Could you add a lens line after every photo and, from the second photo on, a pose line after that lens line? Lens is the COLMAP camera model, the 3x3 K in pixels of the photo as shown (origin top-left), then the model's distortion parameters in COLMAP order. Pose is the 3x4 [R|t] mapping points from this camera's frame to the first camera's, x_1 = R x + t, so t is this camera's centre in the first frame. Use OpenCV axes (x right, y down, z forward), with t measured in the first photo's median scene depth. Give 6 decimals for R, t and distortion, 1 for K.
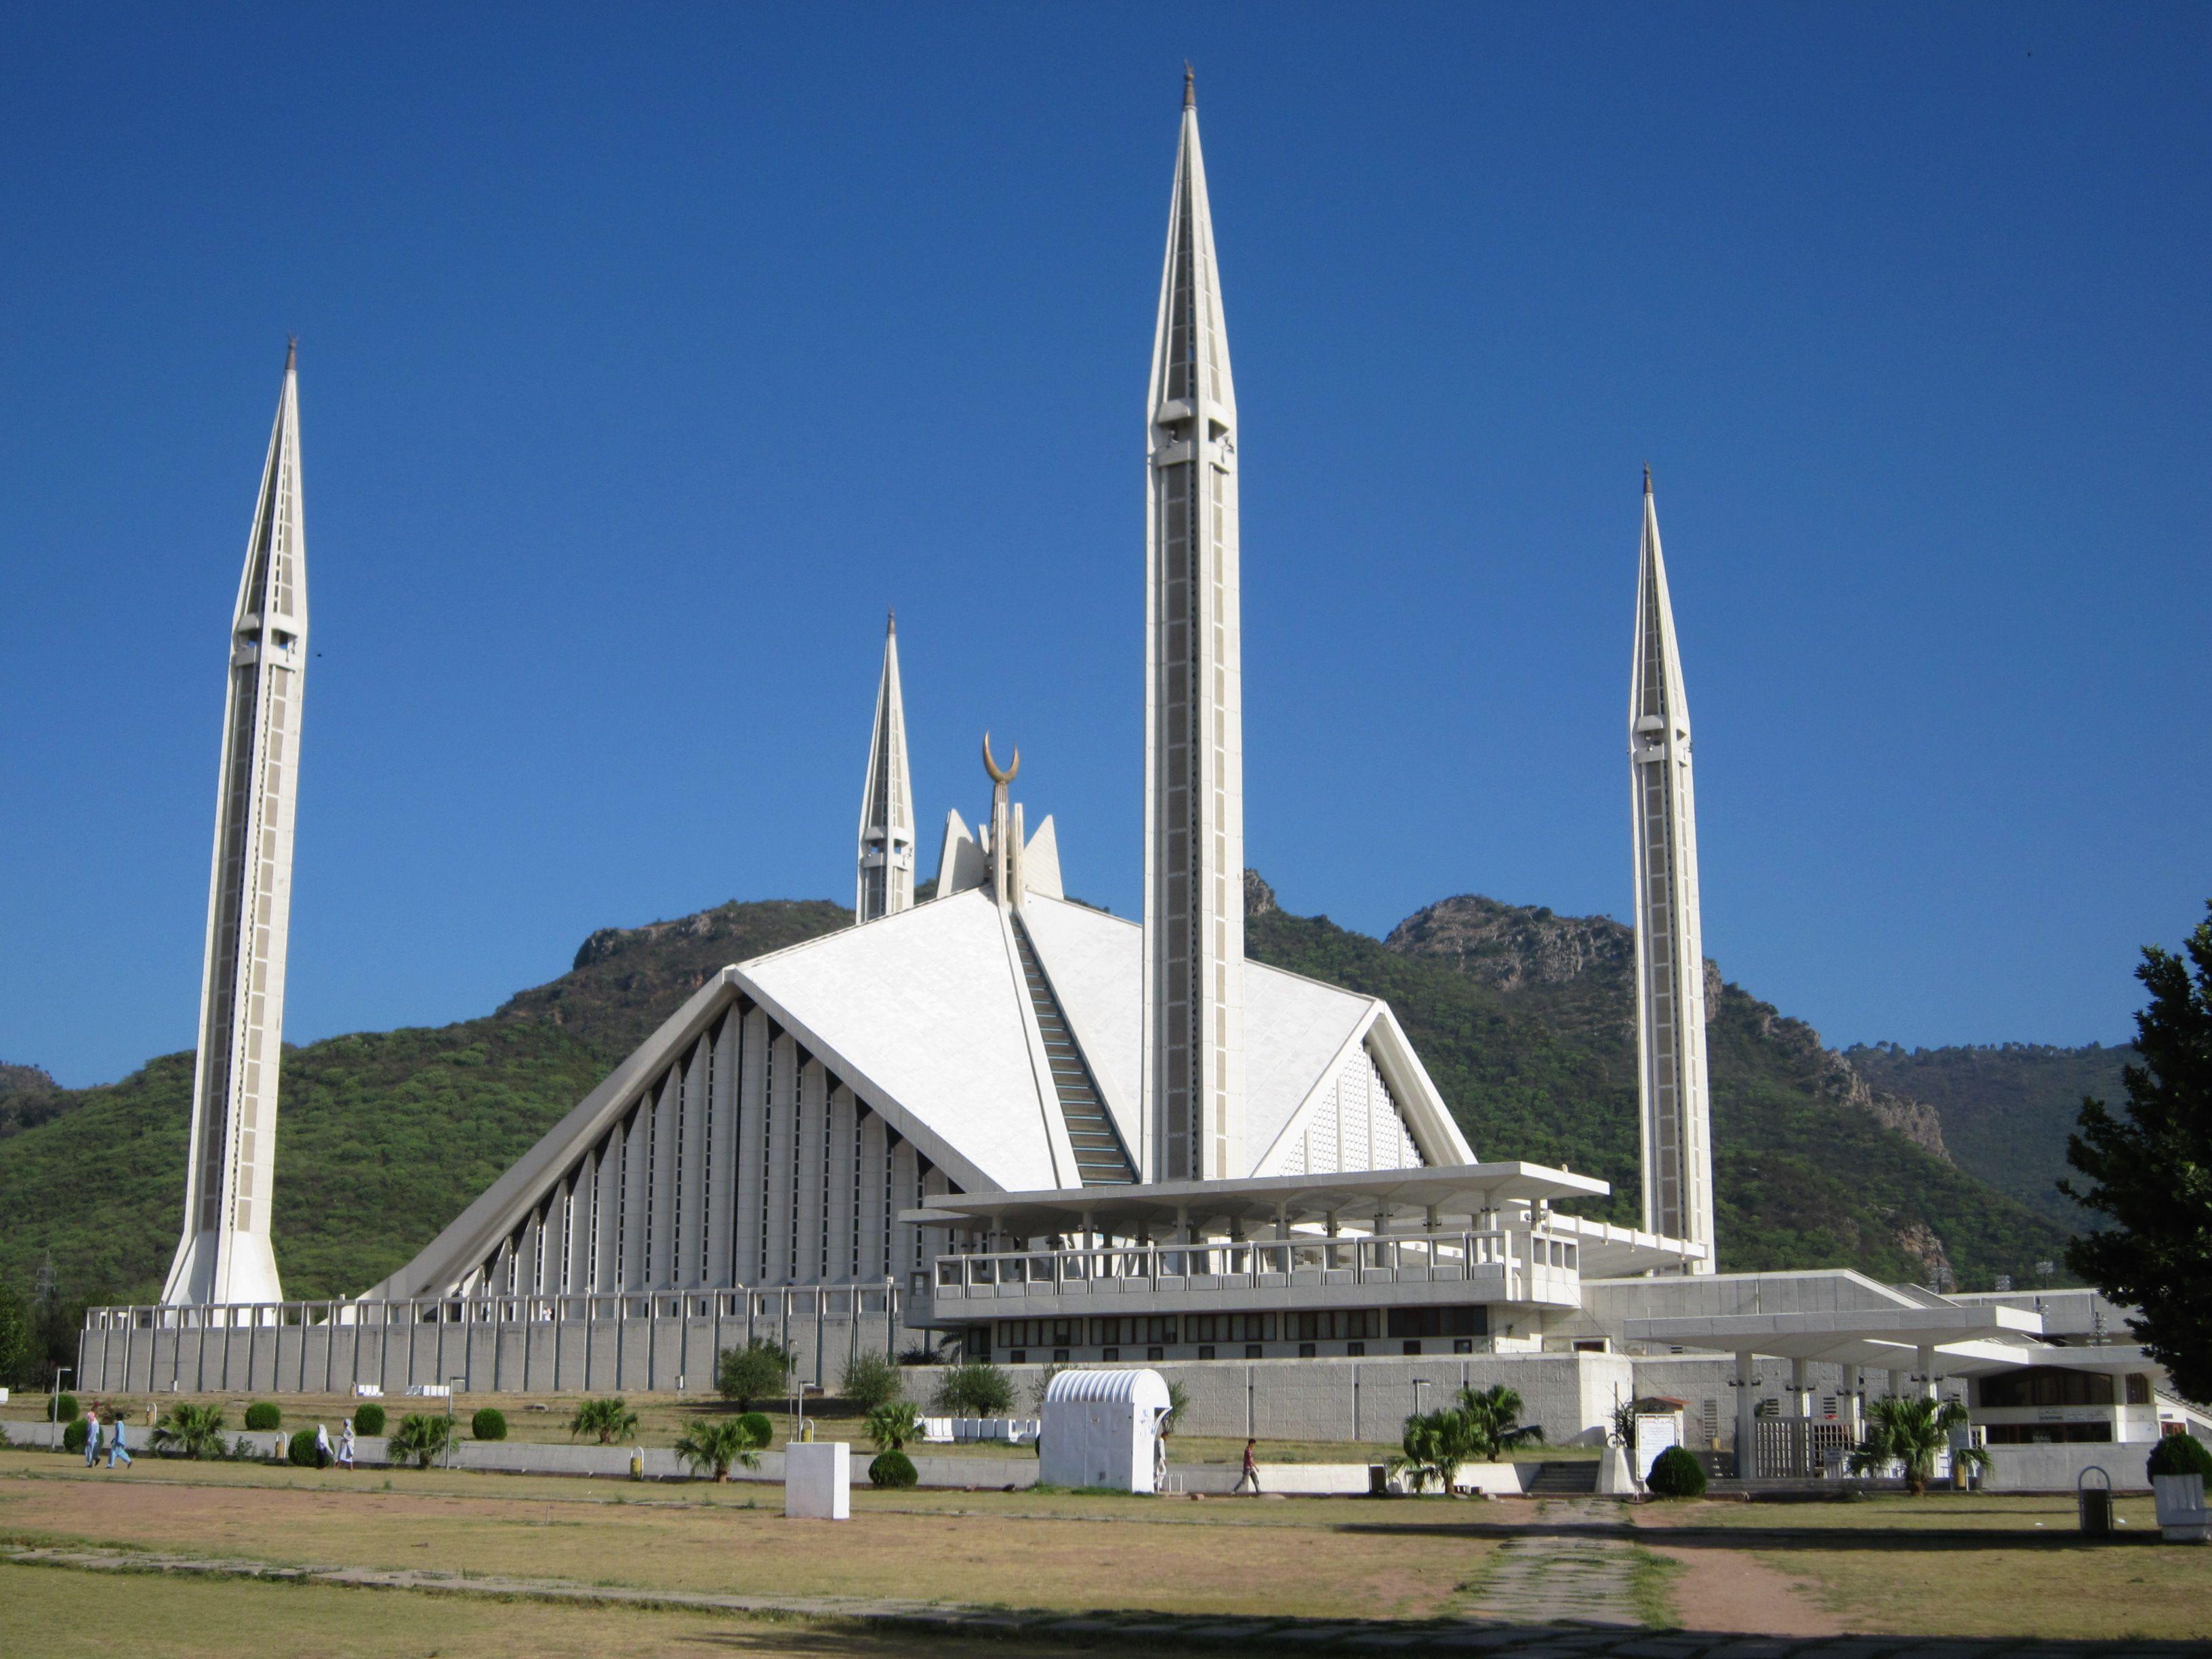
lens RADIAL K [[2739.9, 0, 1074.7], [0, 2739.9, 836.6], [0, 0, 1]] dist [-0.106317, 0.014853]
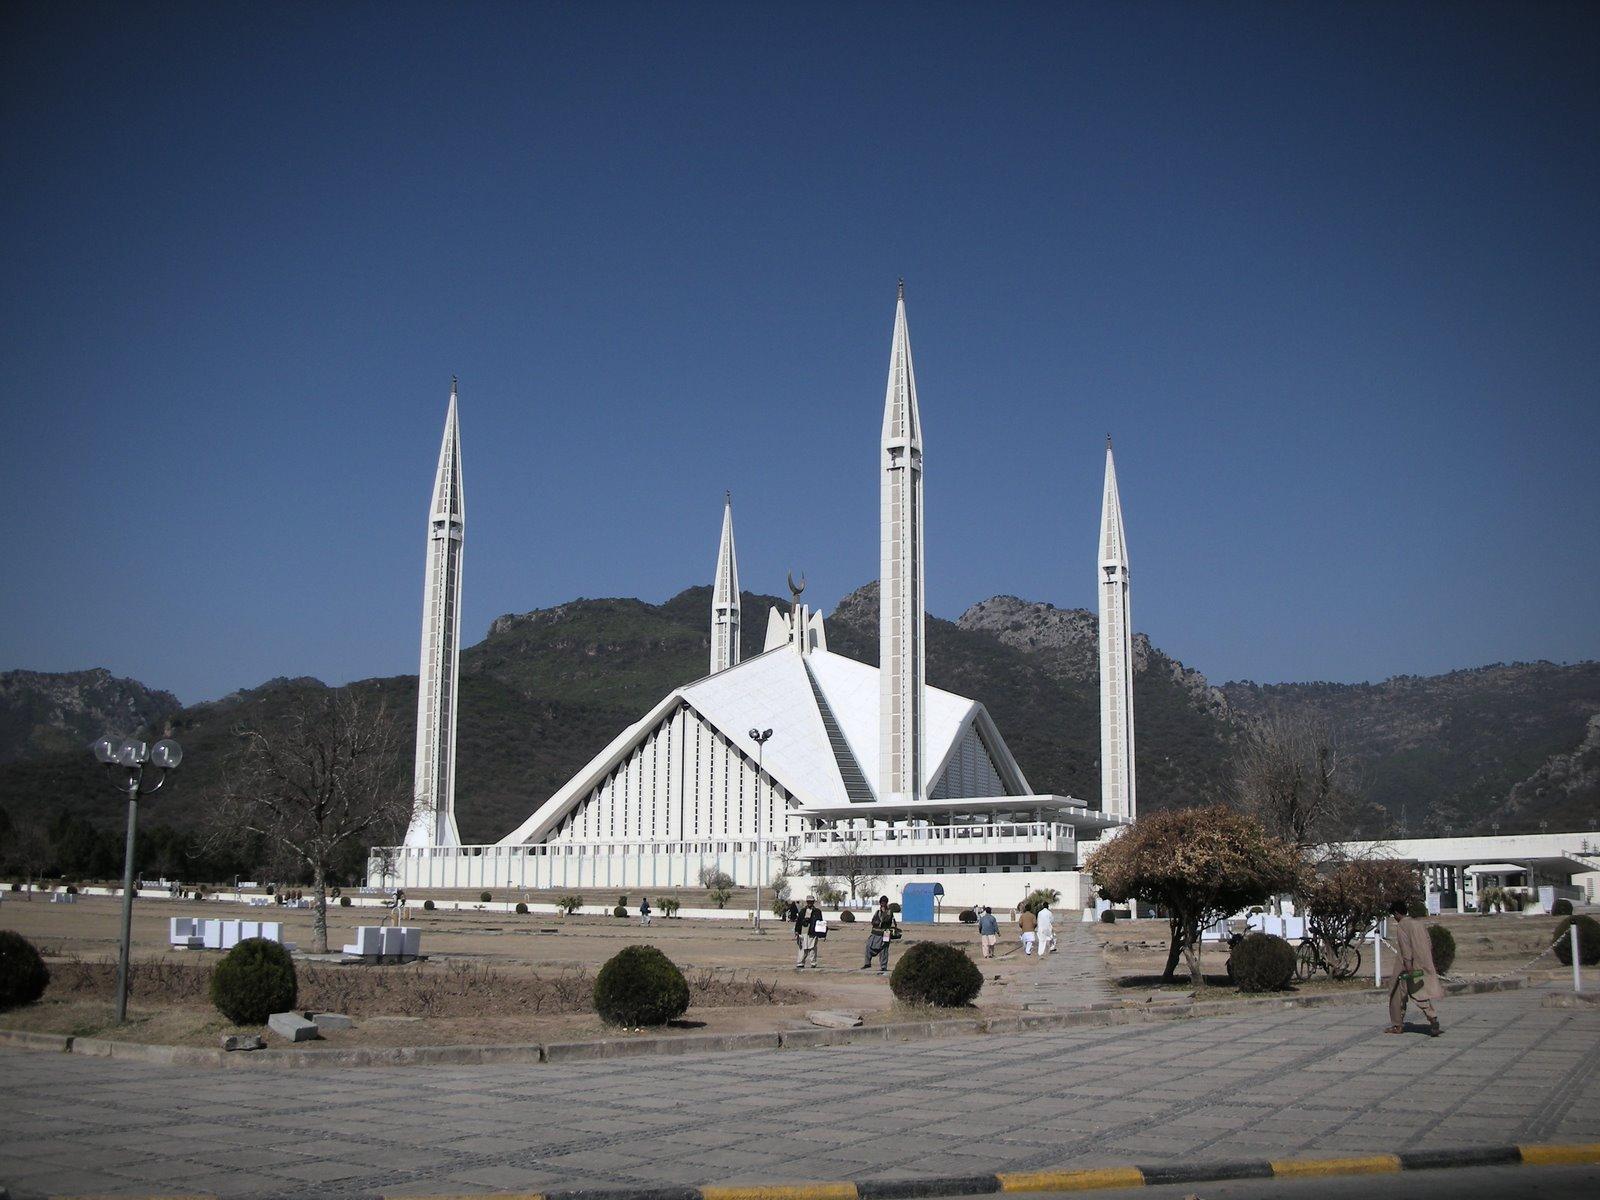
lens RADIAL K [[1647.6, 0, 822.6], [0, 1647.6, 600.6], [0, 0, 1]] dist [-0.134751, 0.000800]
pose [[0.999430, 0.004493, 0.033444, -0.050354], [-0.005513, 0.999520, 0.030478, -0.054190], [-0.033291, -0.030645, 0.998976, -0.253135]]
